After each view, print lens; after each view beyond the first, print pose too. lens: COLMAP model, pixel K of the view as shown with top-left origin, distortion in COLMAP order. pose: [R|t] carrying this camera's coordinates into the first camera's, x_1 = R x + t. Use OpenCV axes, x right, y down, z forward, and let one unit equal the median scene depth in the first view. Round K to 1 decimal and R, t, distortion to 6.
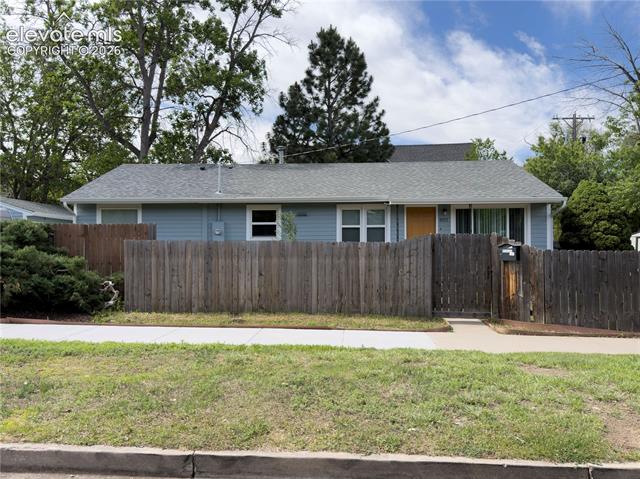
lens RADIAL K [[551.4, 0, 316.9], [0, 551.4, 243.8], [0, 0, 1]] dist [0.048206, -0.046571]
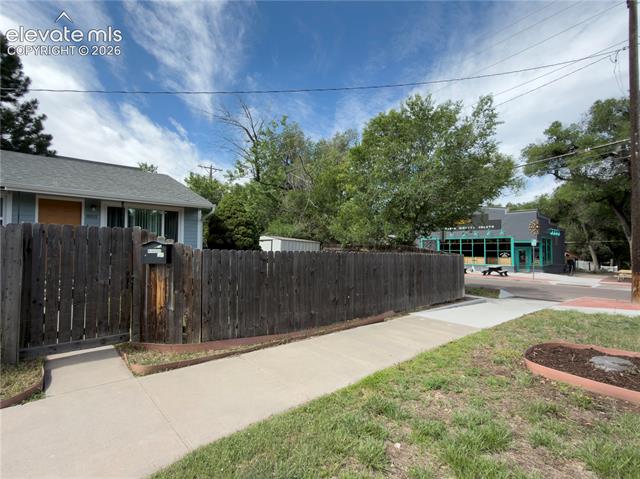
lens RADIAL K [[304.7, 0, 316.7], [0, 304.7, 239.2], [0, 0, 1]] dist [0.001308, -0.000805]
pose [[0.708341, 0.026199, 0.705384, 0.146664], [-0.013510, 0.999631, -0.023561, 0.002602], [-0.705741, 0.007159, 0.708434, 0.389639]]
